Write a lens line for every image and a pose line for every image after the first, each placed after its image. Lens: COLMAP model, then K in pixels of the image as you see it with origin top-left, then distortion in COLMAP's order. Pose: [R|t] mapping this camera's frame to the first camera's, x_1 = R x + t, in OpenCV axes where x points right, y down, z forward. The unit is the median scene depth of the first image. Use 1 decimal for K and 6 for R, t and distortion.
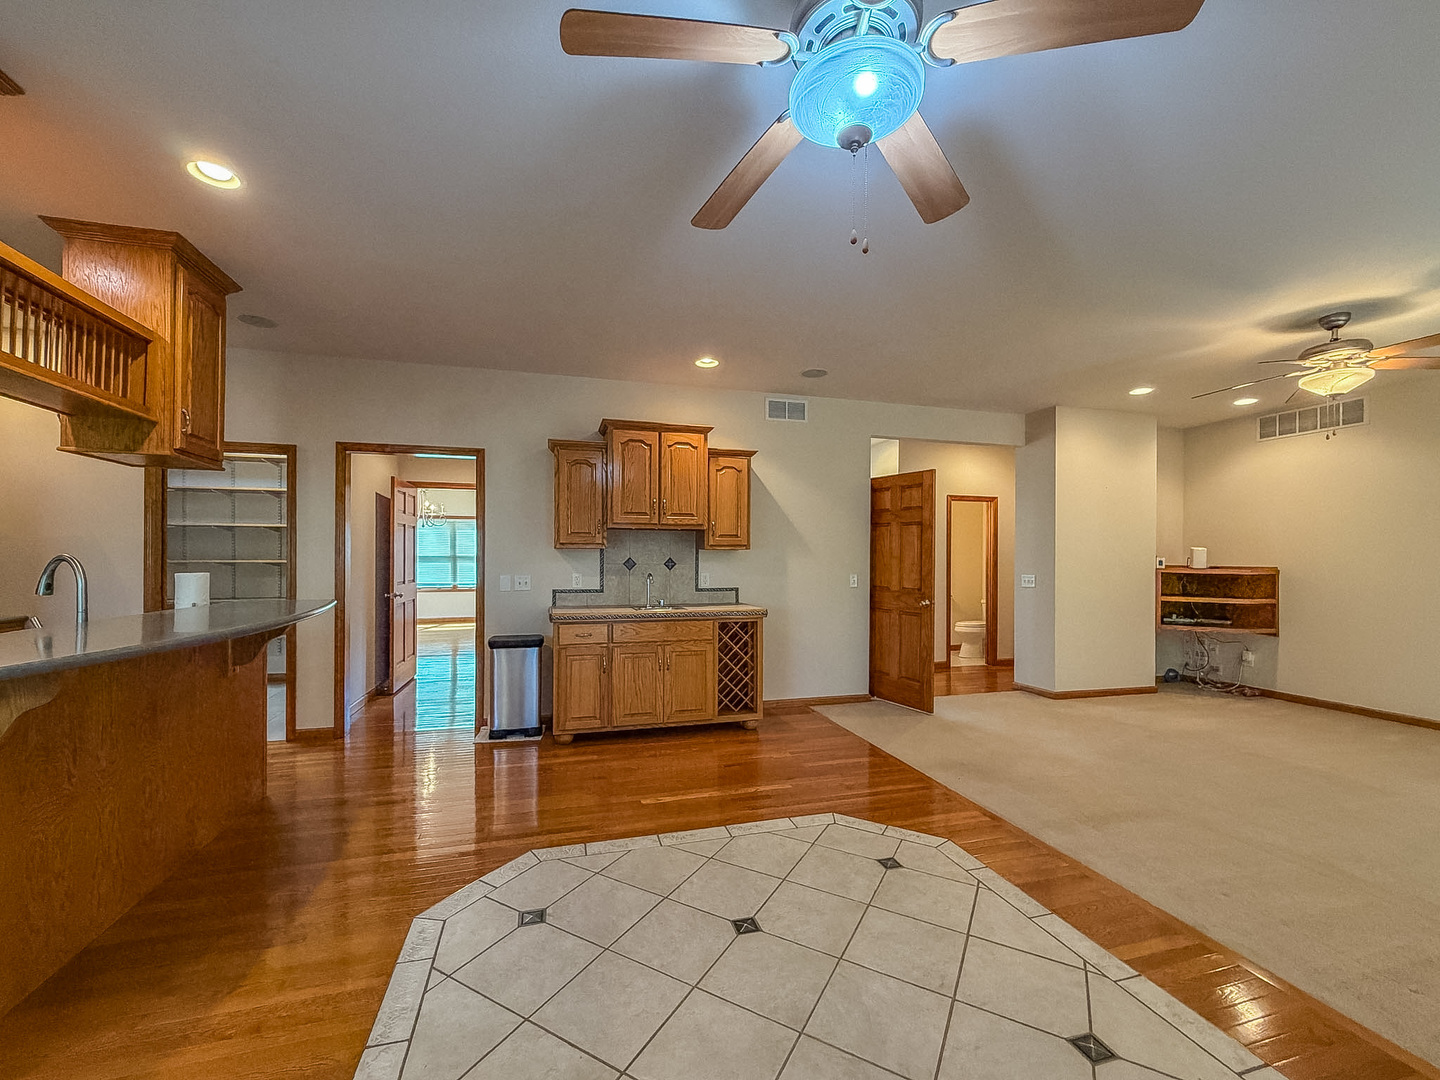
lens RADIAL K [[582.3, 0, 713.1], [0, 582.3, 551.8], [0, 0, 1]] dist [-0.001586, 0.000500]
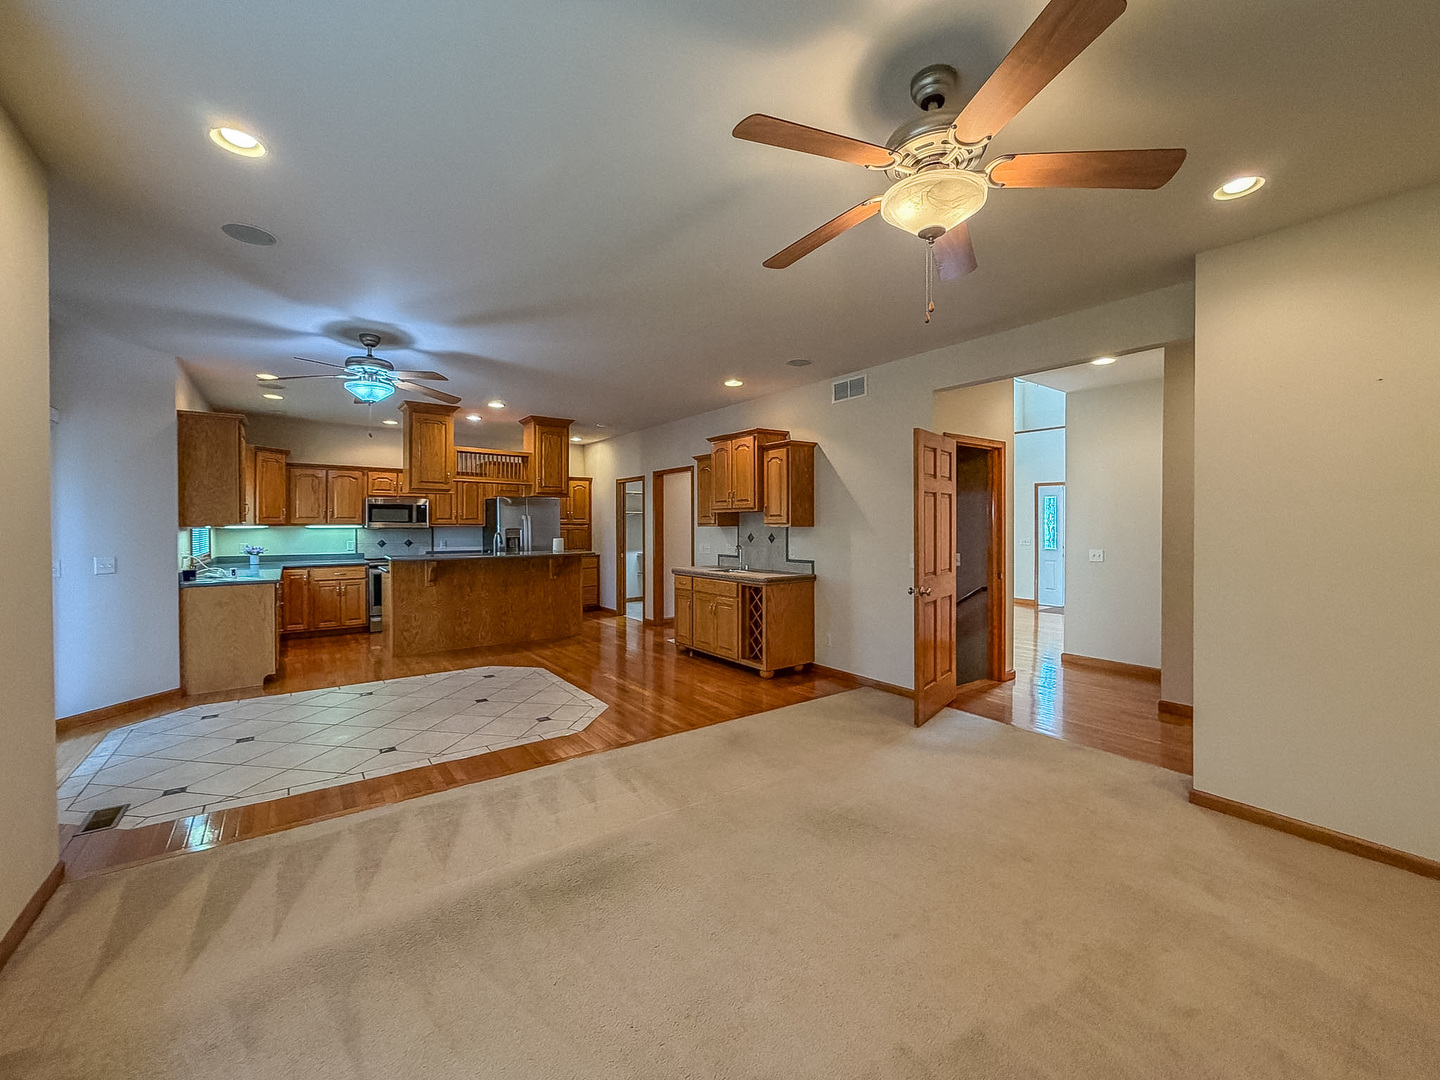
lens RADIAL K [[582.3, 0, 726.3], [0, 582.3, 527.8], [0, 0, 1]] dist [-0.001586, 0.000500]
pose [[0.386271, -0.000685, -0.922385, 1.108121], [0.011663, 0.999923, 0.004141, -0.008144], [0.922312, -0.012357, 0.386249, 0.460943]]
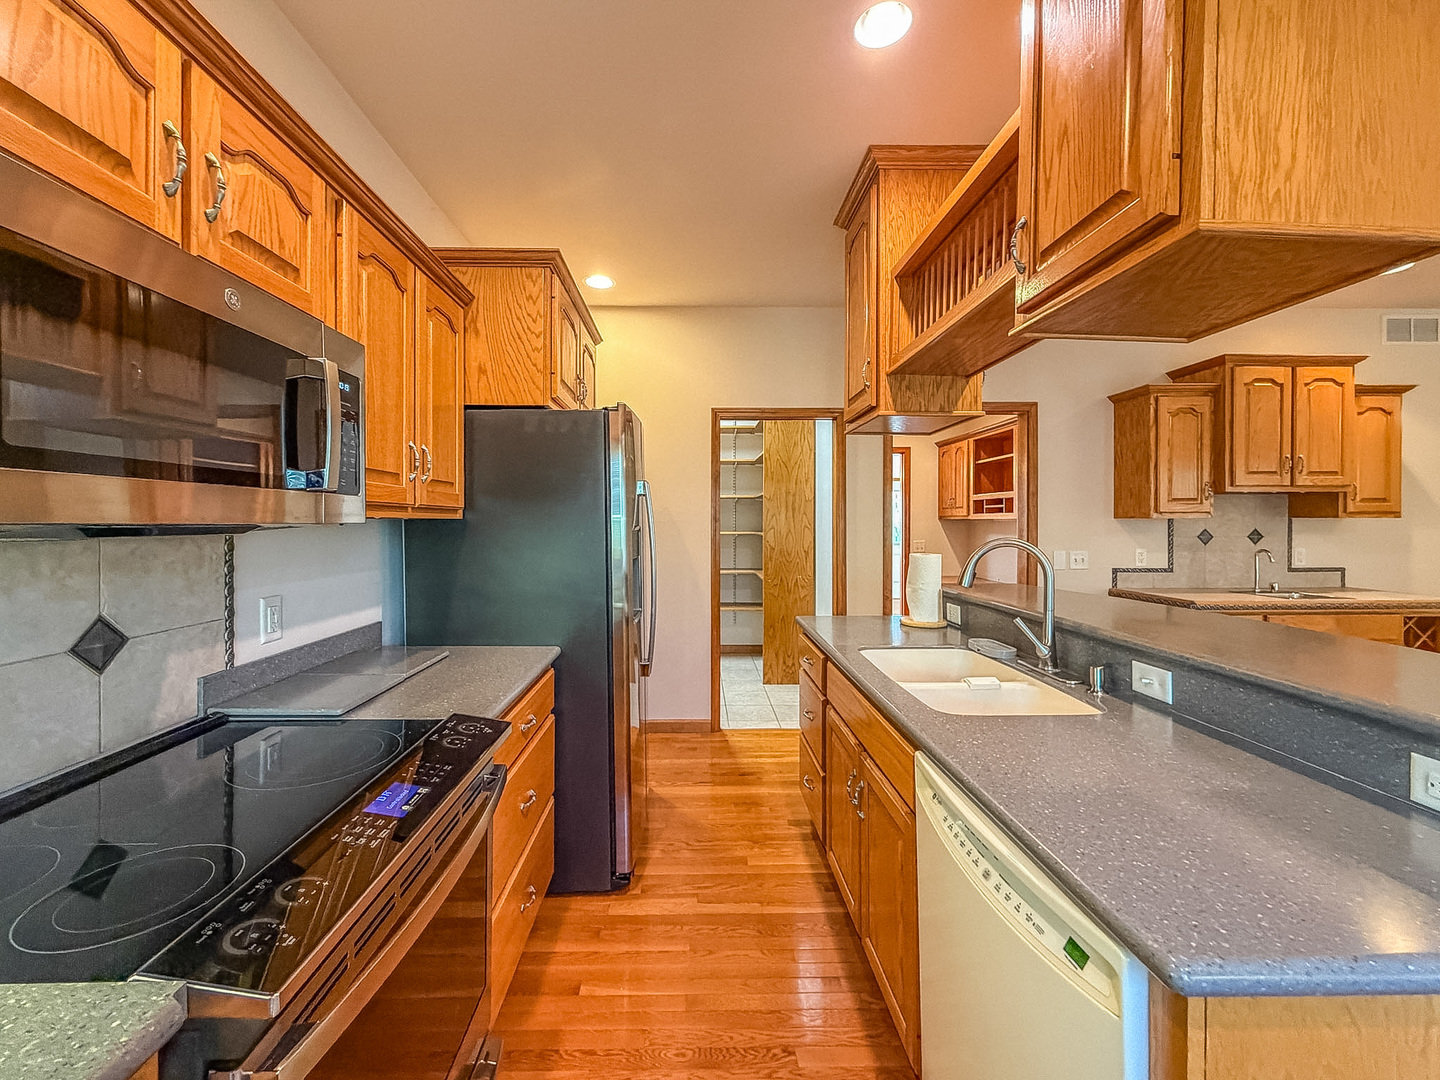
lens RADIAL K [[582.3, 0, 715.1], [0, 582.3, 537.0], [0, 0, 1]] dist [-0.001586, 0.000500]
pose [[0.975070, -0.002215, -0.221888, -0.656681], [0.009915, 0.999386, 0.033596, -0.013458], [0.221678, -0.034959, 0.974493, 0.073937]]
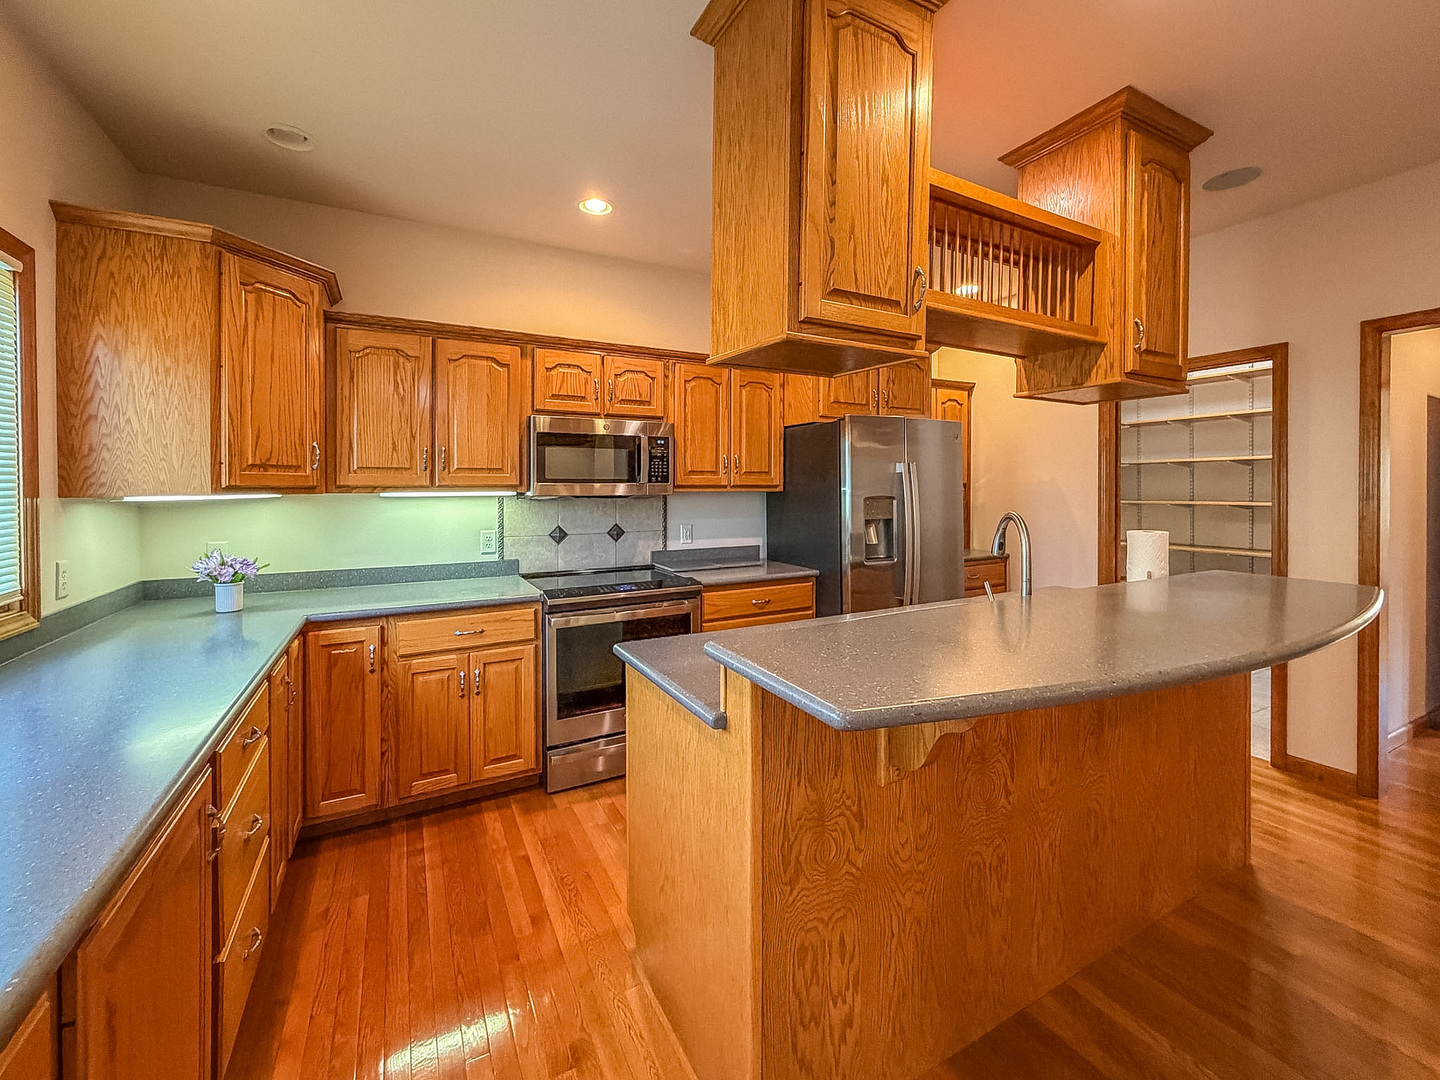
lens RADIAL K [[582.3, 0, 700.2], [0, 582.3, 491.8], [0, 0, 1]] dist [-0.001586, 0.000500]
pose [[0.186263, 0.007646, -0.982470, -0.193655], [0.009177, 0.999913, 0.009522, -0.022859], [0.982457, -0.010790, 0.186176, 0.214216]]
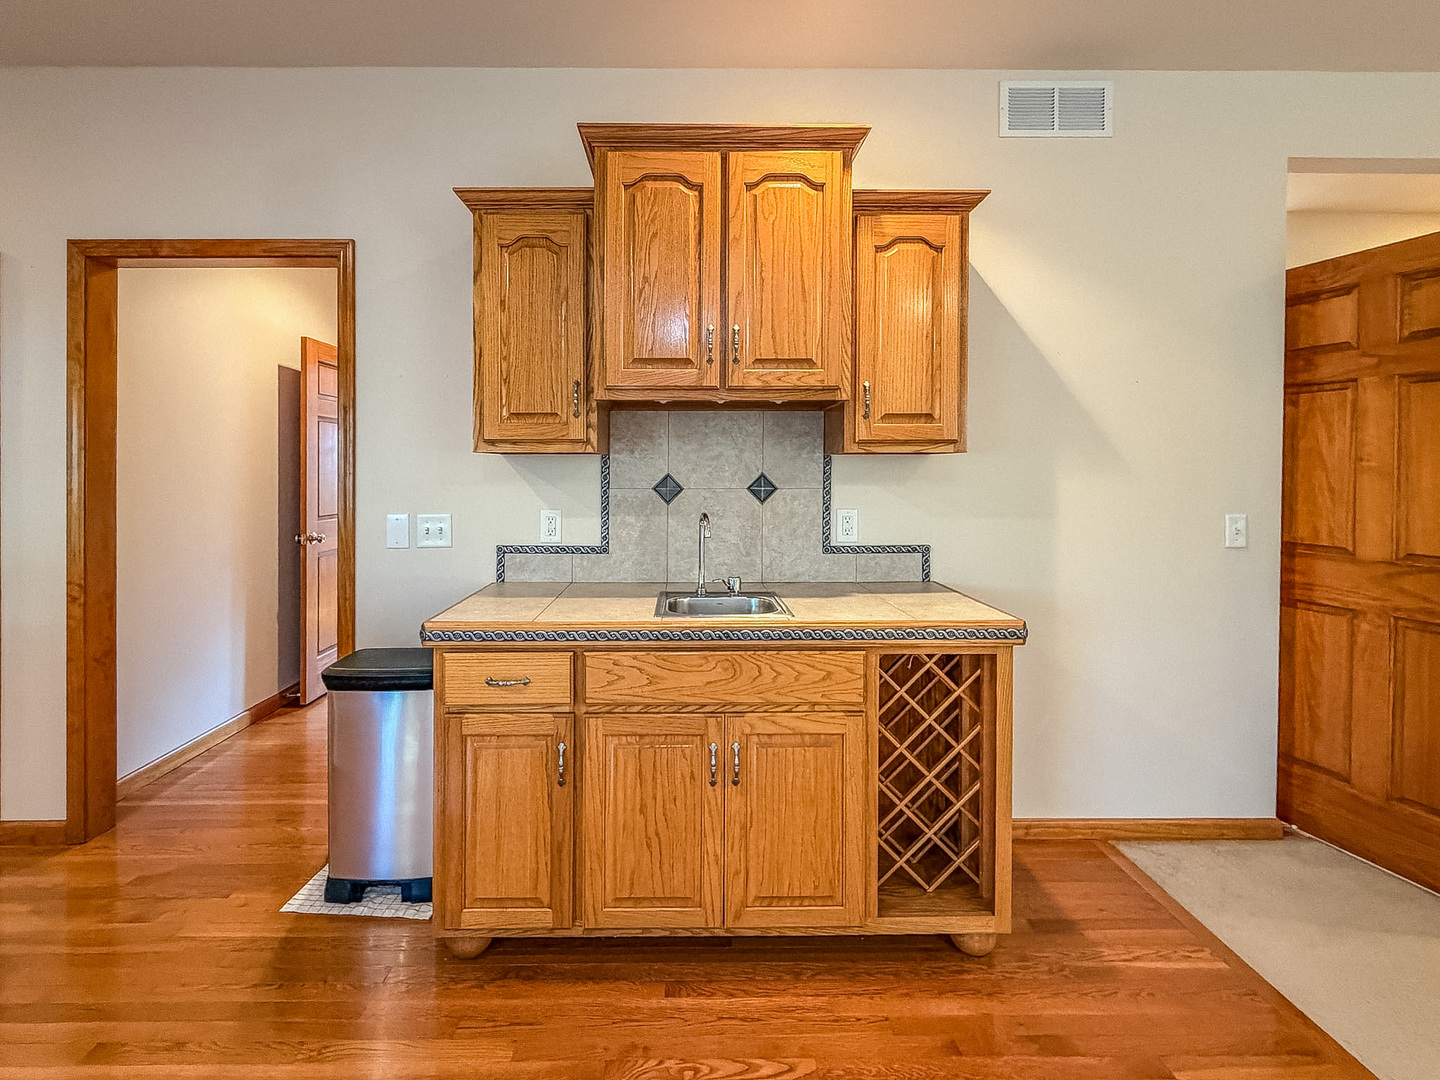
lens RADIAL K [[668.9, 0, 708.4], [0, 668.9, 475.9], [0, 0, 1]] dist [0.002053, 0.000480]
pose [[0.969984, -0.000810, -0.243166, 0.006695], [0.004008, 0.999912, 0.012655, 0.005663], [0.243134, -0.013250, 0.969902, 0.552547]]
